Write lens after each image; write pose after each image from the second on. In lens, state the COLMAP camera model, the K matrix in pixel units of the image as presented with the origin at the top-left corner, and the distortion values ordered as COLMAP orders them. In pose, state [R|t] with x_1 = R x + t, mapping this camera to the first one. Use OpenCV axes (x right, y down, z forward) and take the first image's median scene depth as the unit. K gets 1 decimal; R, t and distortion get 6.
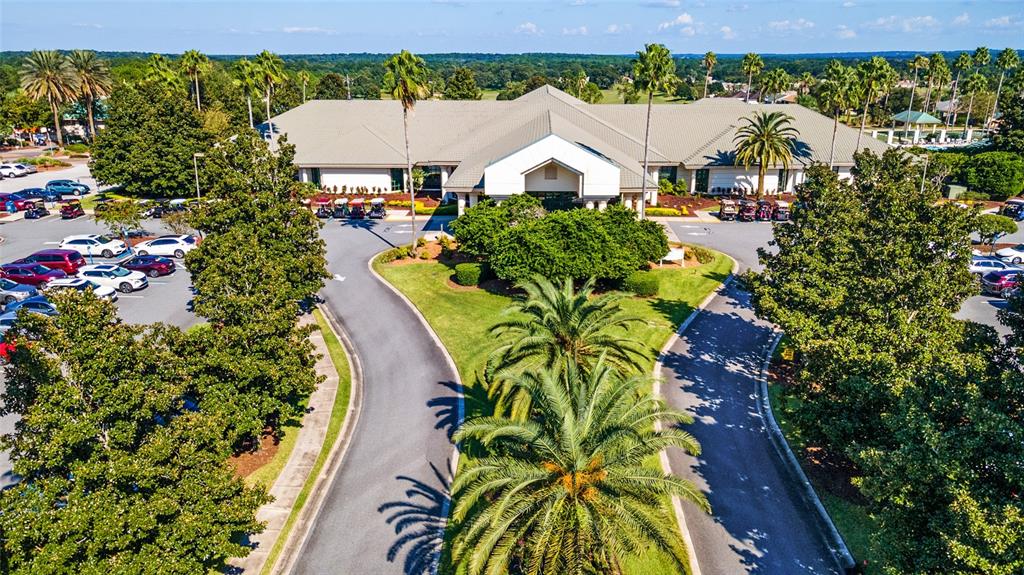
lens RADIAL K [[750.8, 0, 512.0], [0, 750.8, 287.5], [0, 0, 1]] dist [0.010704, 0.059443]
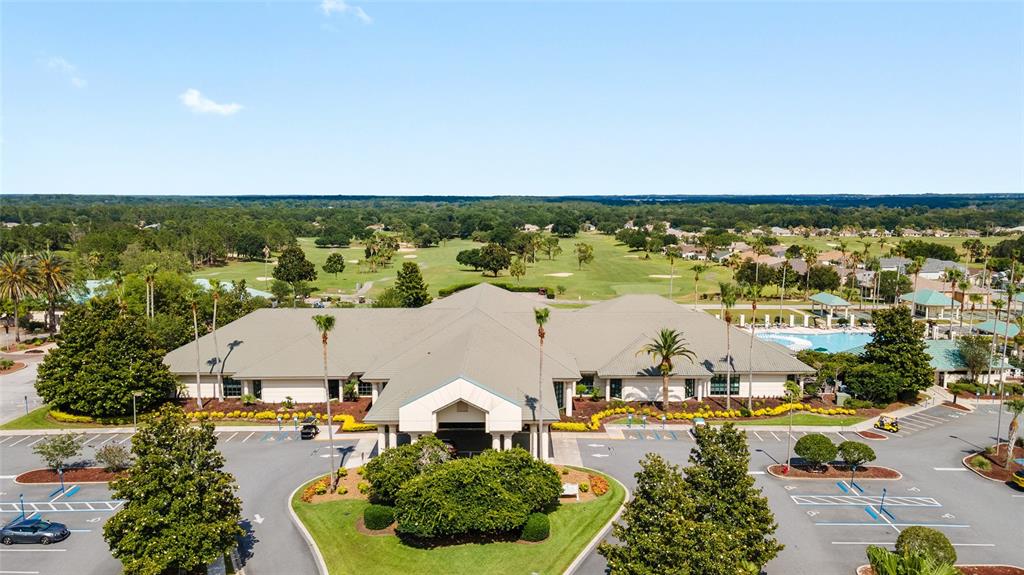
lens RADIAL K [[750.8, 0, 512.0], [0, 750.8, 287.5], [0, 0, 1]] dist [0.010704, 0.059443]
pose [[0.999335, -0.004890, 0.036130, 0.067422], [0.011183, 0.984308, -0.176103, -0.101655], [-0.034702, 0.176390, 0.983708, -0.094185]]
